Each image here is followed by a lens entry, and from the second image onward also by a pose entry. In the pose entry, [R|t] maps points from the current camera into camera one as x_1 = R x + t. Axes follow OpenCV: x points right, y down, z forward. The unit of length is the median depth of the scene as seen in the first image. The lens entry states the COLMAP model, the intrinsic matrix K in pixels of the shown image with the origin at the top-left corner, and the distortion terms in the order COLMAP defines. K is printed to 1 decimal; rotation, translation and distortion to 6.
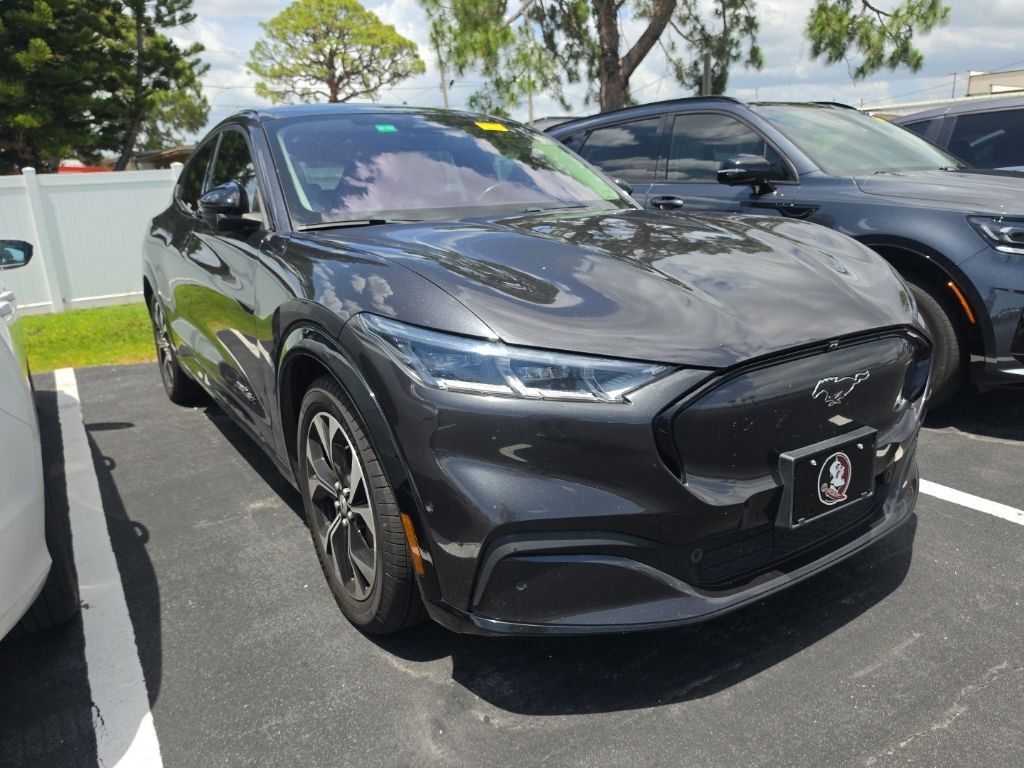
lens RADIAL K [[711.5, 0, 512.9], [0, 711.5, 377.7], [0, 0, 1]] dist [-0.000843, -0.003503]
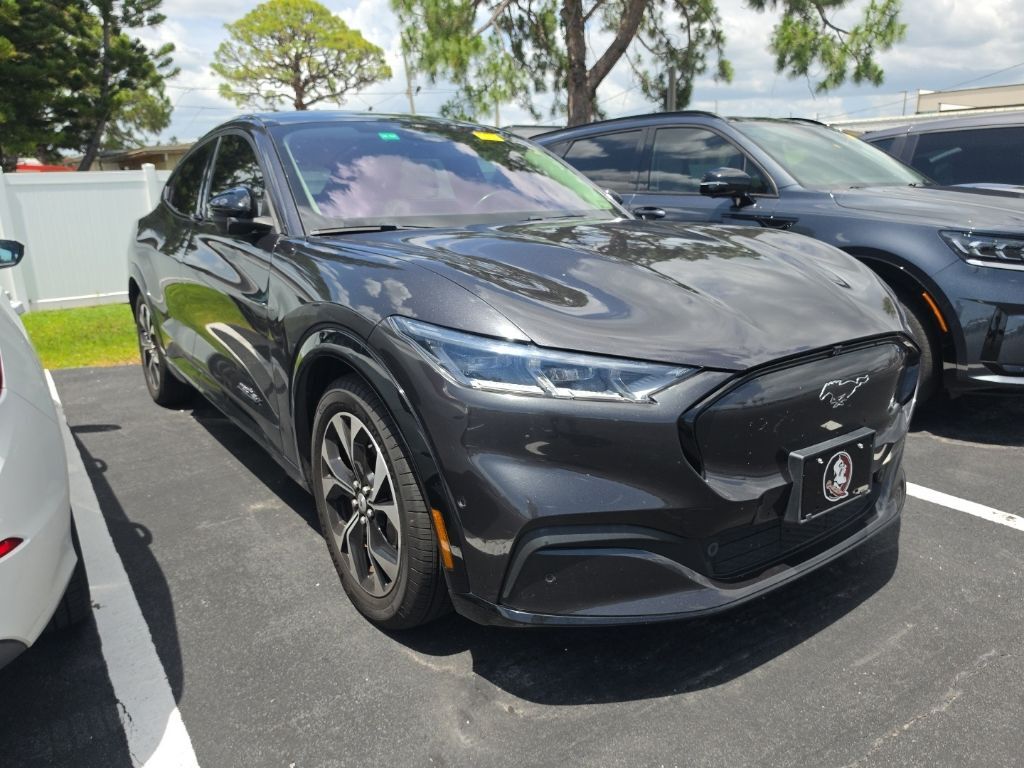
lens RADIAL K [[711.1, 0, 510.3], [0, 711.1, 369.3], [0, 0, 1]] dist [0.003414, -0.007902]
pose [[0.998973, 0.006569, 0.044824, -0.059126], [-0.005666, 0.999779, -0.020251, 0.004760], [-0.044947, 0.019977, 0.998790, -0.028257]]
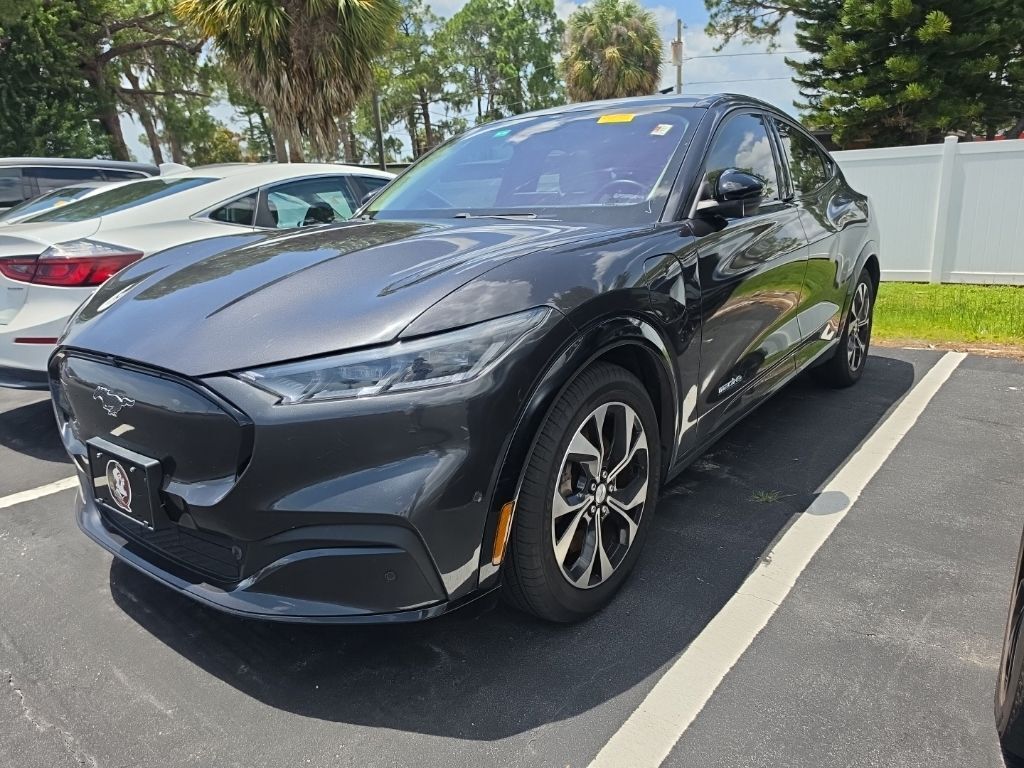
lens RADIAL K [[715.6, 0, 512.0], [0, 715.6, 384.0], [0, 0, 1]] dist [-0.010096, 0.005136]
pose [[0.342051, 0.272262, -0.899374, 1.124053], [-0.225829, 0.952873, 0.202570, -0.252190], [0.912141, 0.133816, 0.387416, 0.782712]]
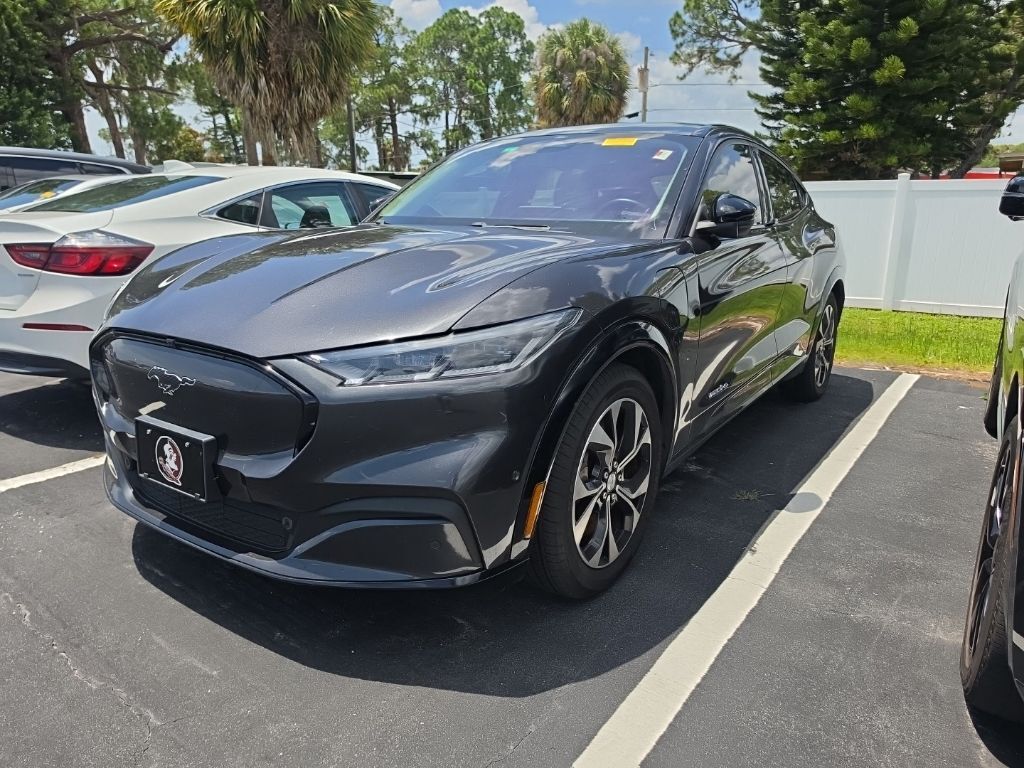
lens RADIAL K [[711.5, 0, 512.9], [0, 711.5, 377.7], [0, 0, 1]] dist [-0.000843, -0.003503]
pose [[0.385979, 0.261249, -0.884742, 1.166525], [-0.268944, 0.949268, 0.162973, -0.225520], [0.882434, 0.175042, 0.436659, 0.684388]]
